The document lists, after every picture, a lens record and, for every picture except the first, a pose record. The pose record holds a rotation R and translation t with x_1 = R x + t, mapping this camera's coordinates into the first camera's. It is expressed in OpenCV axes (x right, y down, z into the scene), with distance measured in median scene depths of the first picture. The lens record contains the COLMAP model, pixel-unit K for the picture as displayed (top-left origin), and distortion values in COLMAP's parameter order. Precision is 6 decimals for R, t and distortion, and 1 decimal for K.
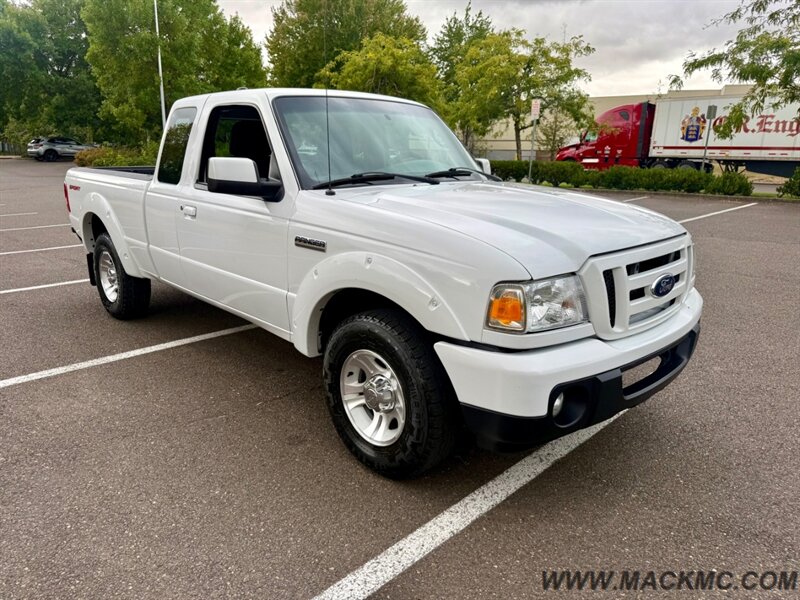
lens RADIAL K [[561.8, 0, 390.9], [0, 561.8, 299.7], [0, 0, 1]] dist [0.051851, -0.050121]
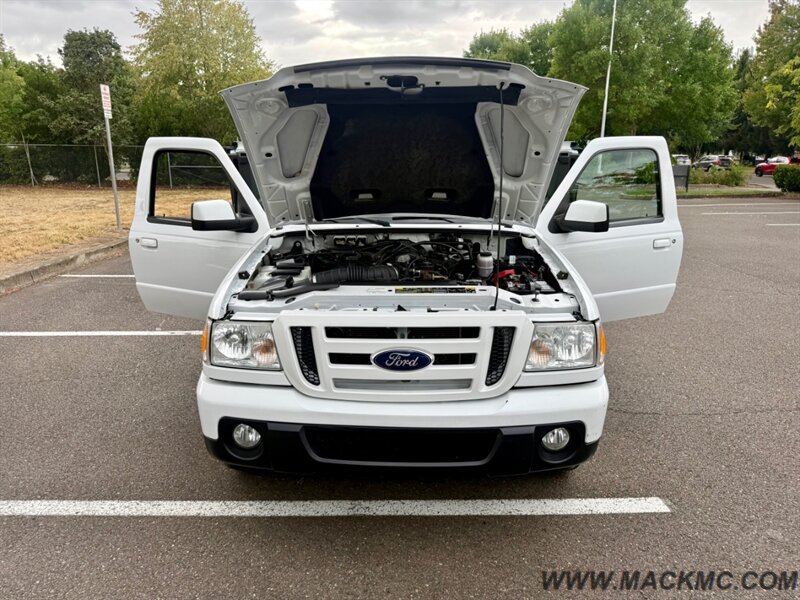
lens RADIAL K [[573.6, 0, 396.3], [0, 573.6, 288.2], [0, 0, 1]] dist [0.010619, 0.000682]
pose [[0.716534, 0.151583, -0.680883, 0.619821], [-0.176224, 0.983778, 0.033564, -0.096318], [0.674925, 0.095938, 0.731623, 0.175552]]
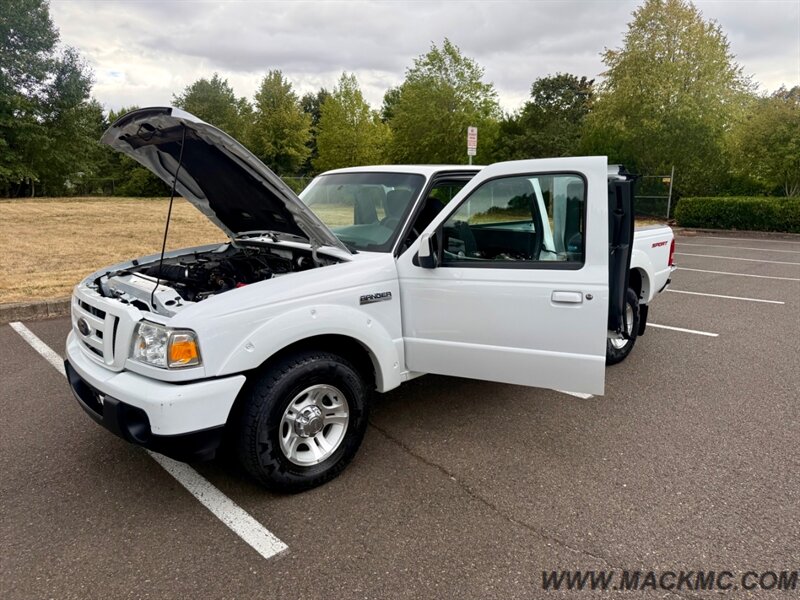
lens RADIAL K [[561.8, 0, 390.9], [0, 561.8, 299.7], [0, 0, 1]] dist [0.051851, -0.050121]
pose [[-0.031404, 0.190348, -0.981214, 0.966373], [-0.259364, 0.946519, 0.191918, -0.286811], [0.965269, 0.260519, 0.019644, 0.926407]]
